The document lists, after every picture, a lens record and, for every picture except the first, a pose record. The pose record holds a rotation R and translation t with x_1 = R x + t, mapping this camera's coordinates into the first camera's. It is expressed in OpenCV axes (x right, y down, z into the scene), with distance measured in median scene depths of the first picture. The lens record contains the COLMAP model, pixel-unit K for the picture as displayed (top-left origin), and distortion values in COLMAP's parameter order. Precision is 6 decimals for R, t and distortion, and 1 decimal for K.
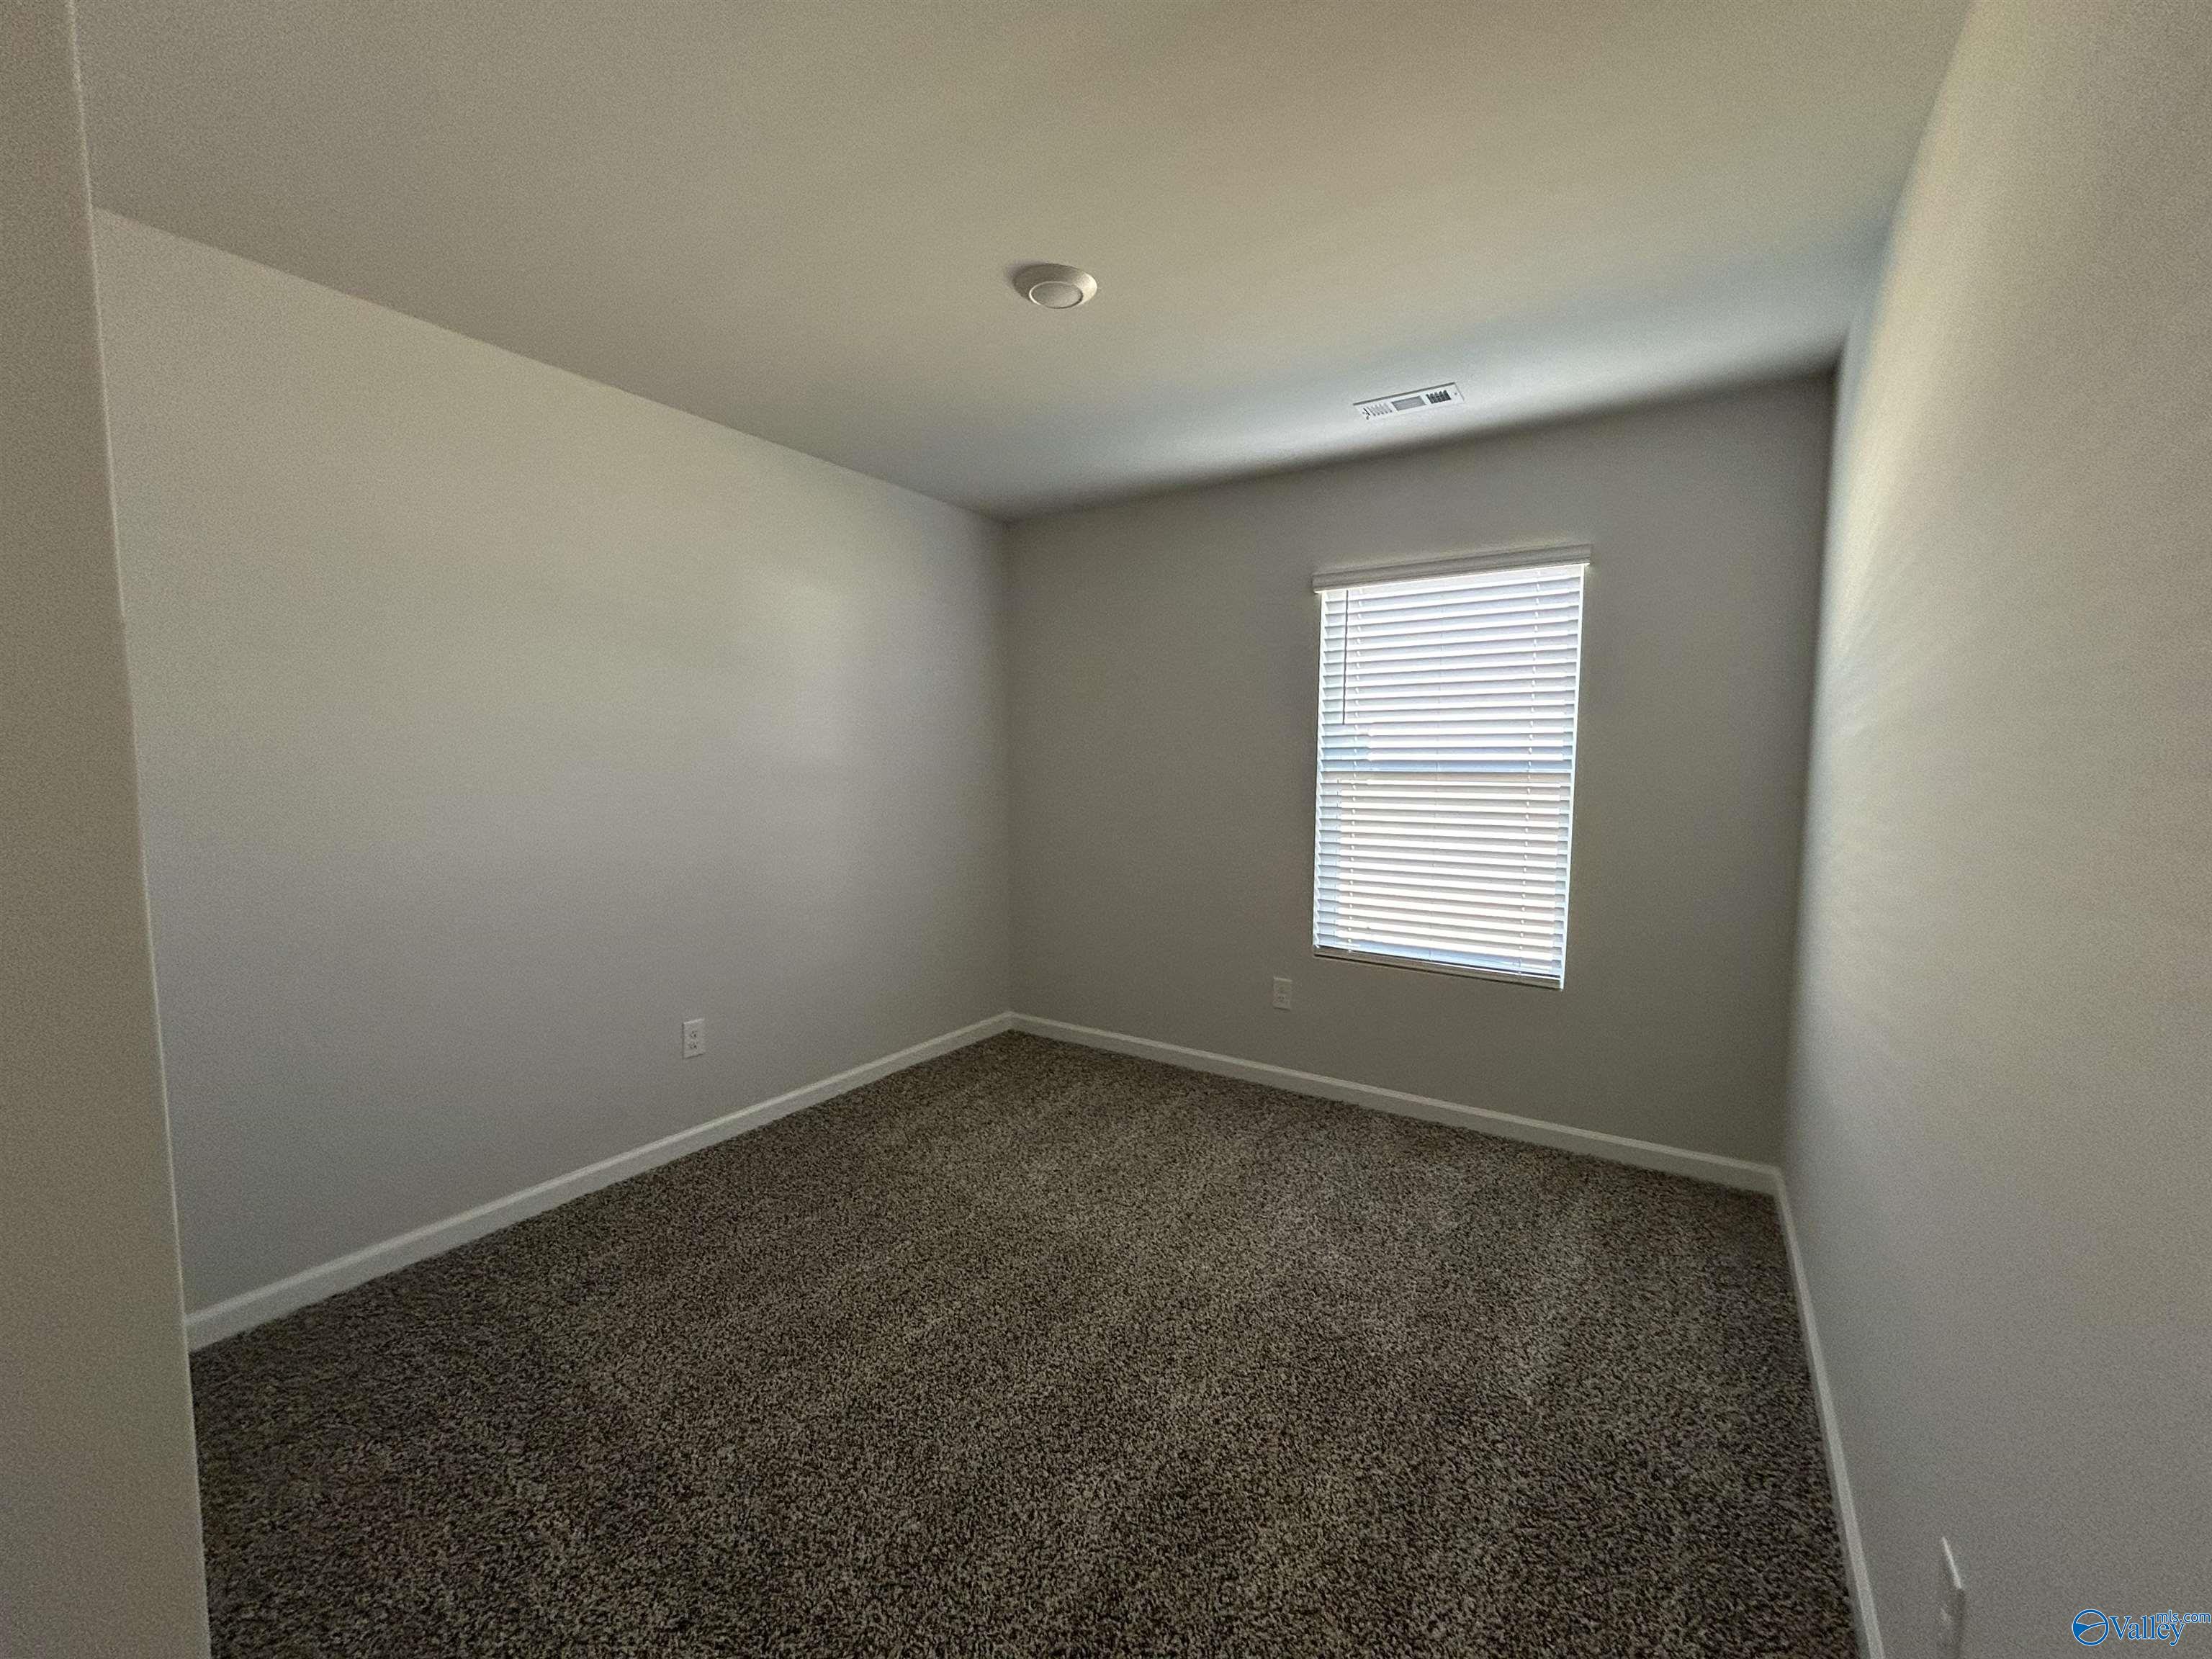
lens RADIAL K [[890.4, 0, 1114.8], [0, 890.4, 827.5], [0, 0, 1]] dist [-0.000039, -0.000188]
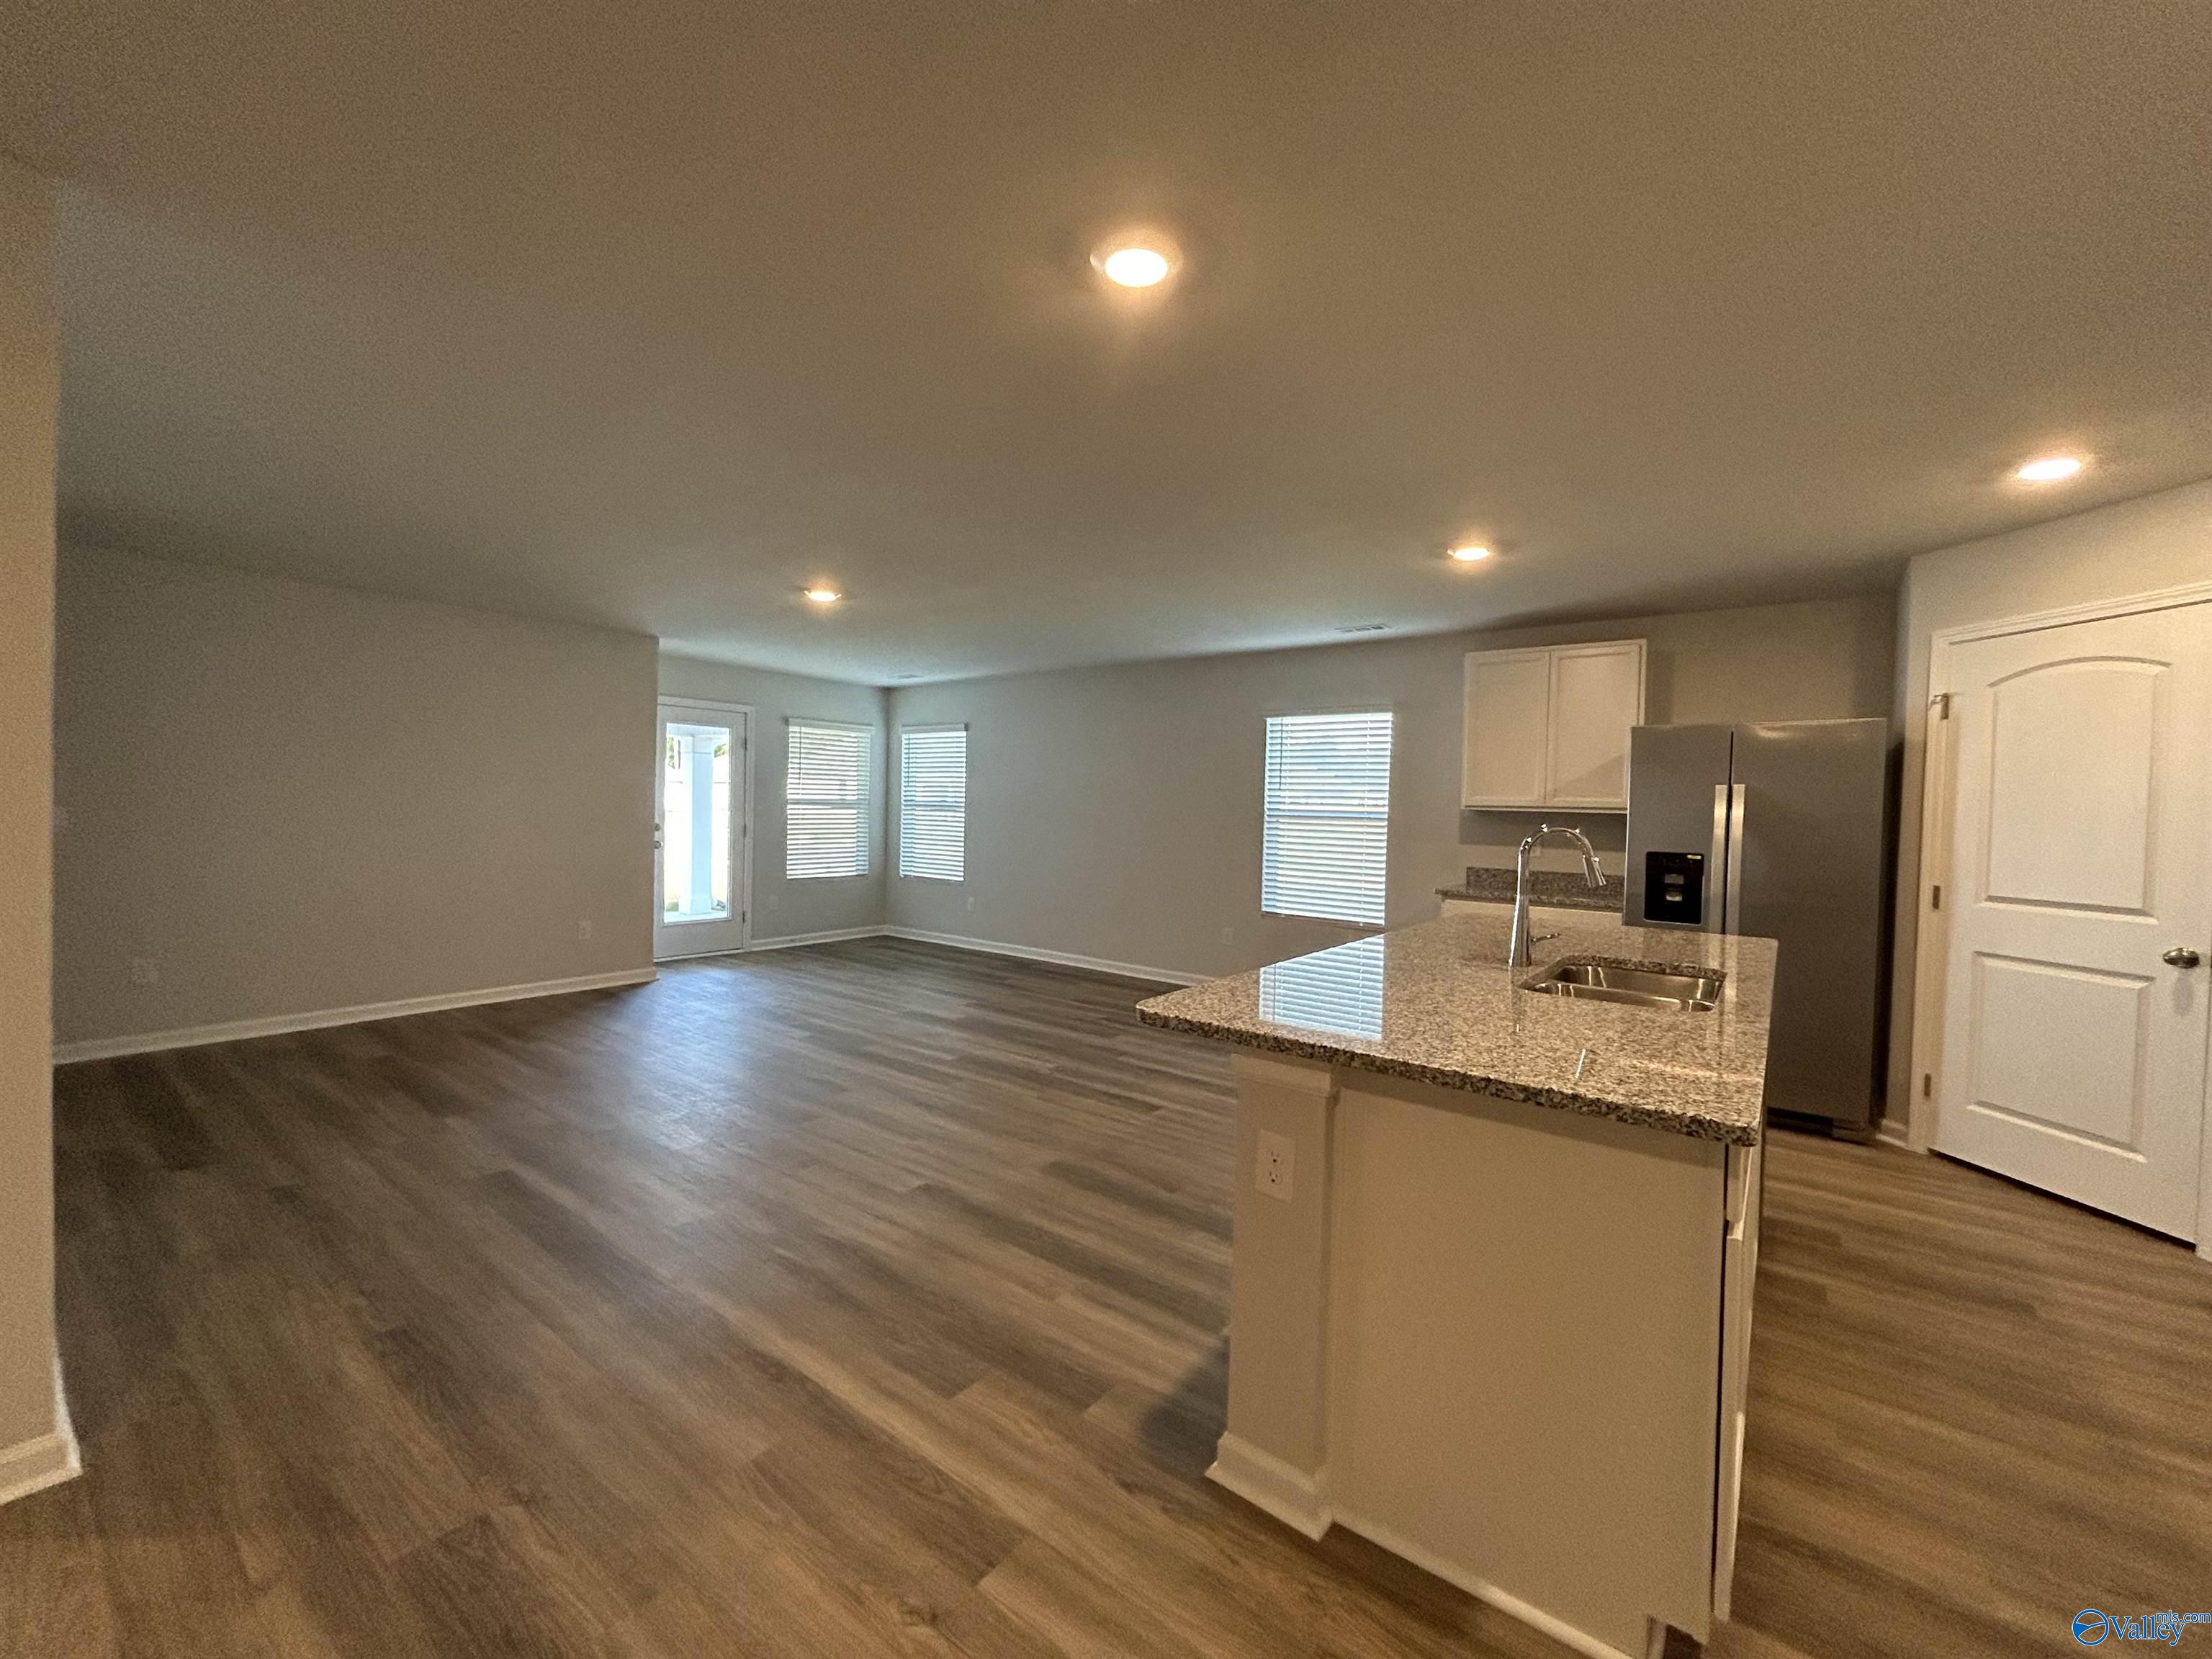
lens RADIAL K [[890.4, 0, 1111.2], [0, 890.4, 827.3], [0, 0, 1]] dist [-0.000039, -0.000188]
pose [[0.996916, 0.033268, -0.071073, 0.041899], [-0.038029, 0.997047, -0.066724, 0.091475], [0.068643, 0.069221, 0.995237, -0.796121]]
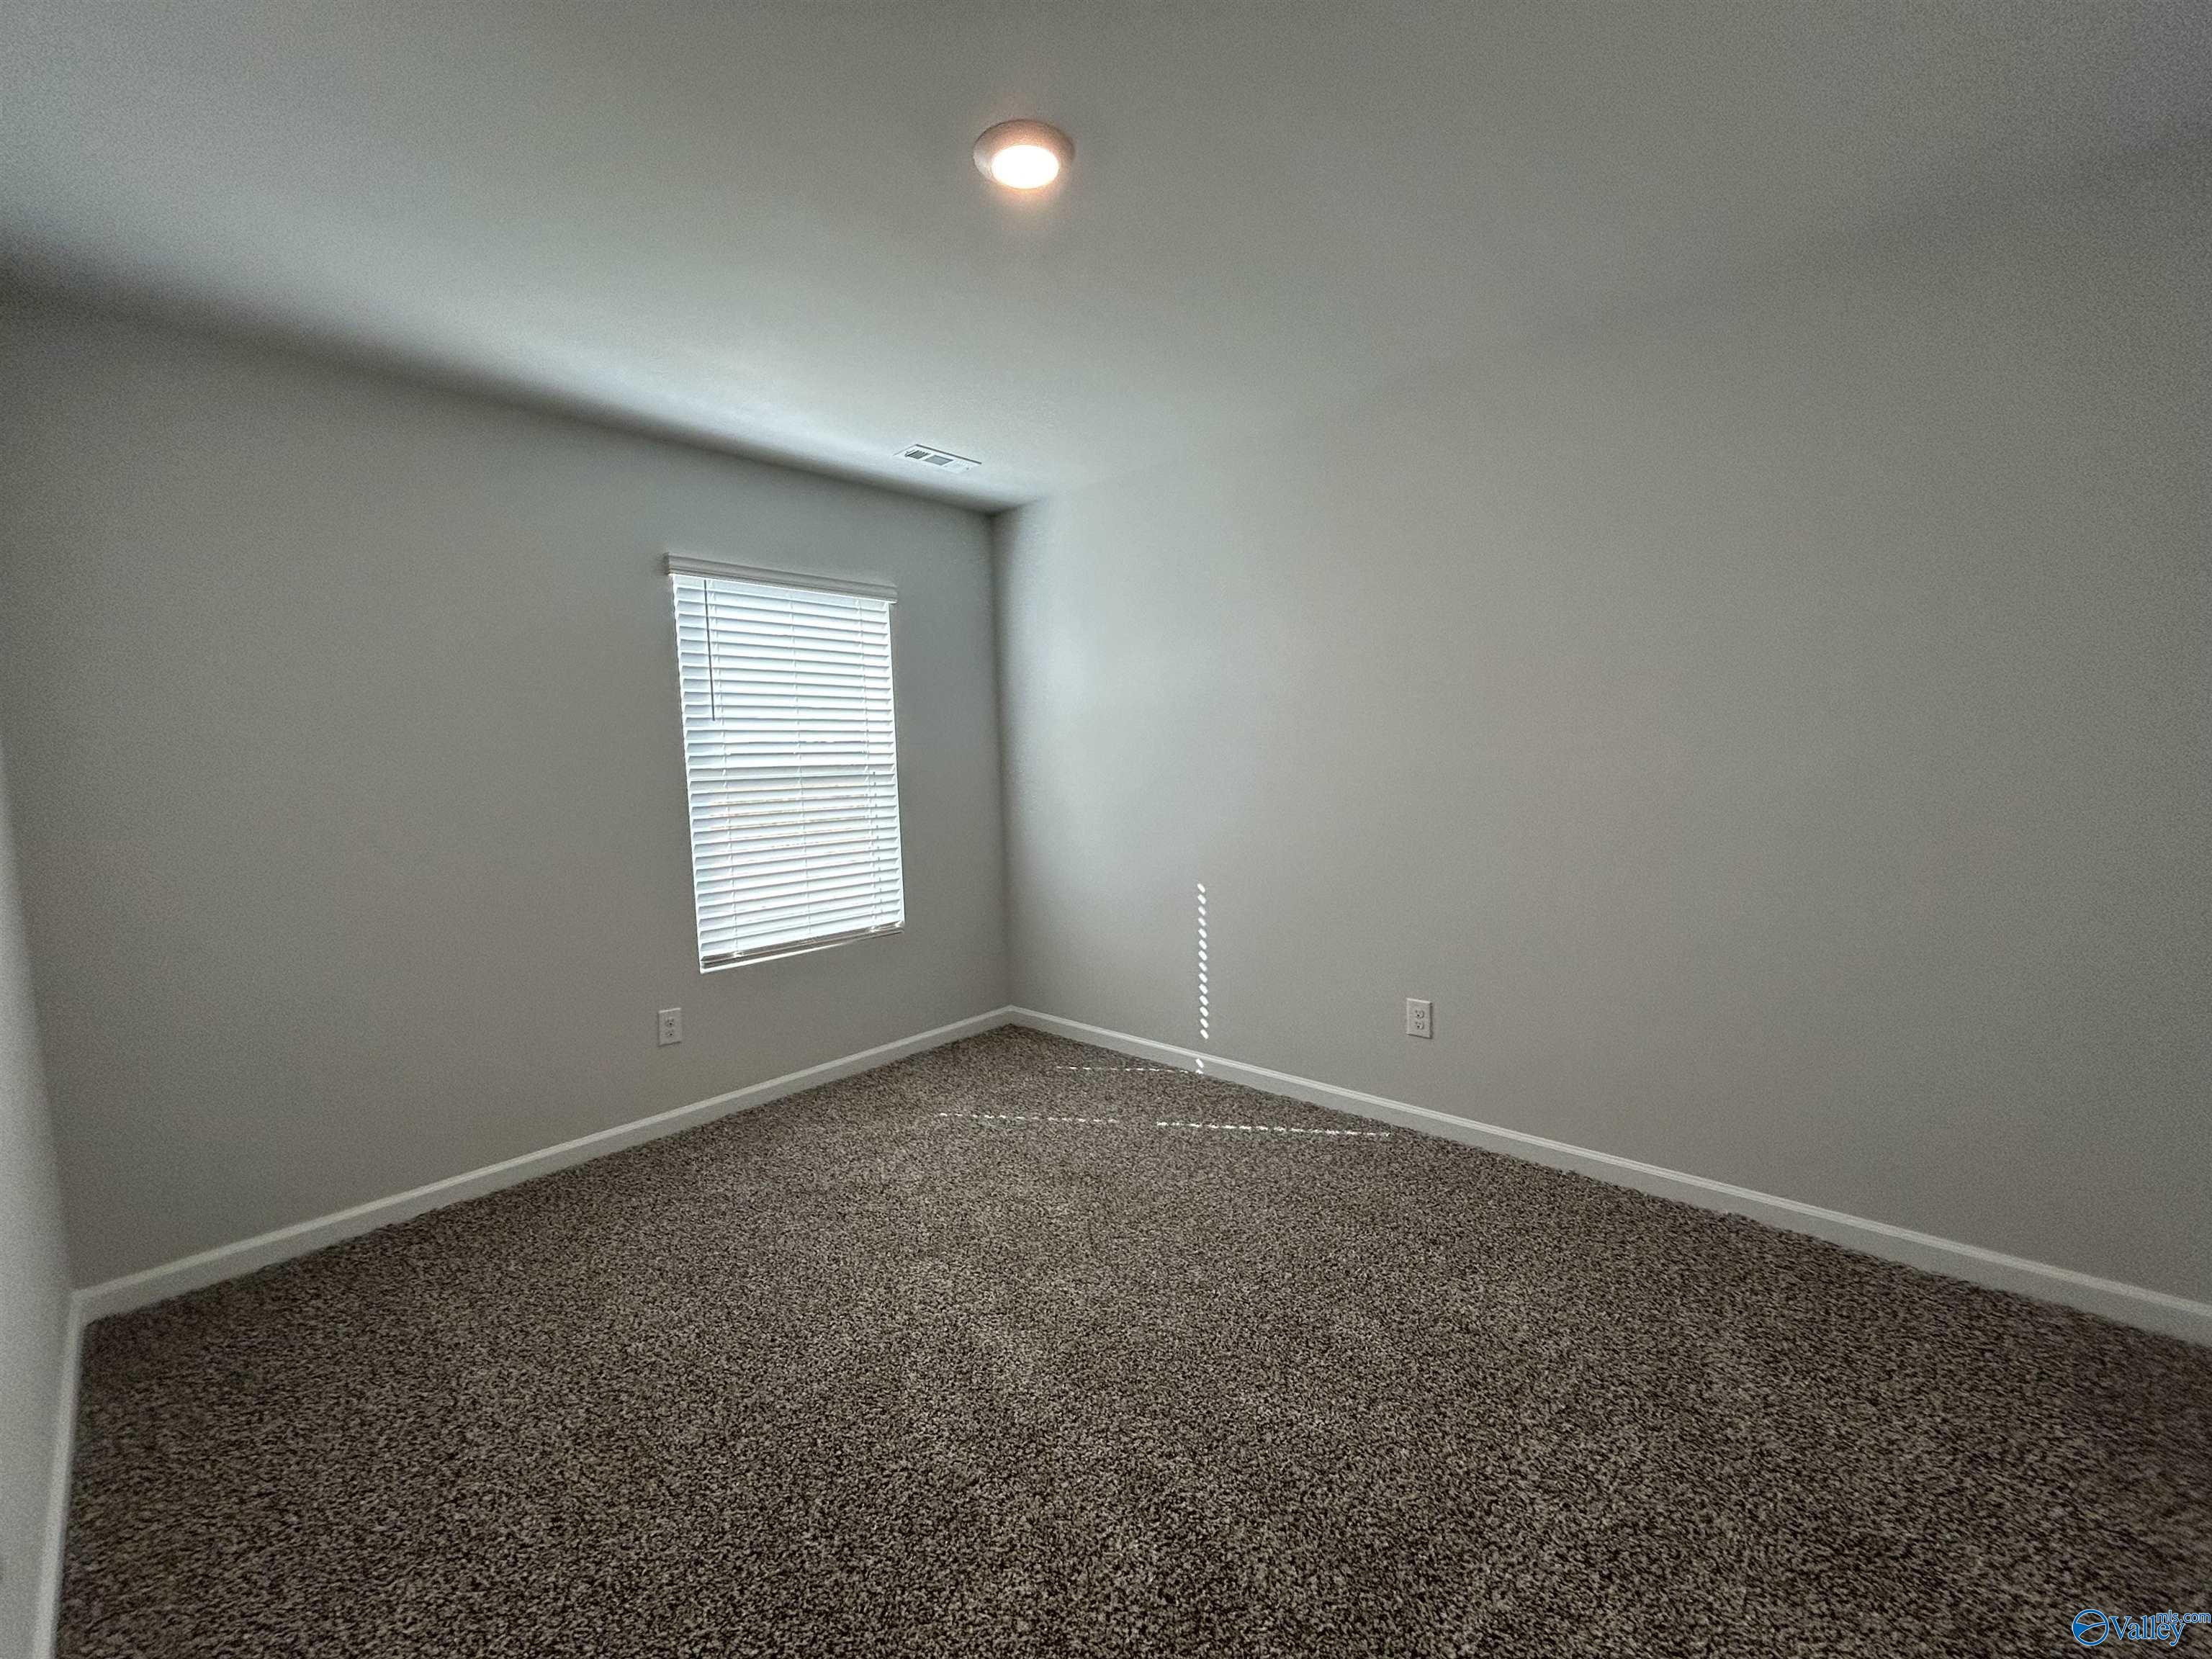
lens RADIAL K [[890.4, 0, 1136.1], [0, 890.4, 822.7], [0, 0, 1]] dist [-0.000039, -0.000188]
pose [[0.129318, -0.087972, 0.987693, -0.583925], [0.103285, 0.991834, 0.074818, -0.028398], [-0.986210, 0.092338, 0.137348, 0.394037]]
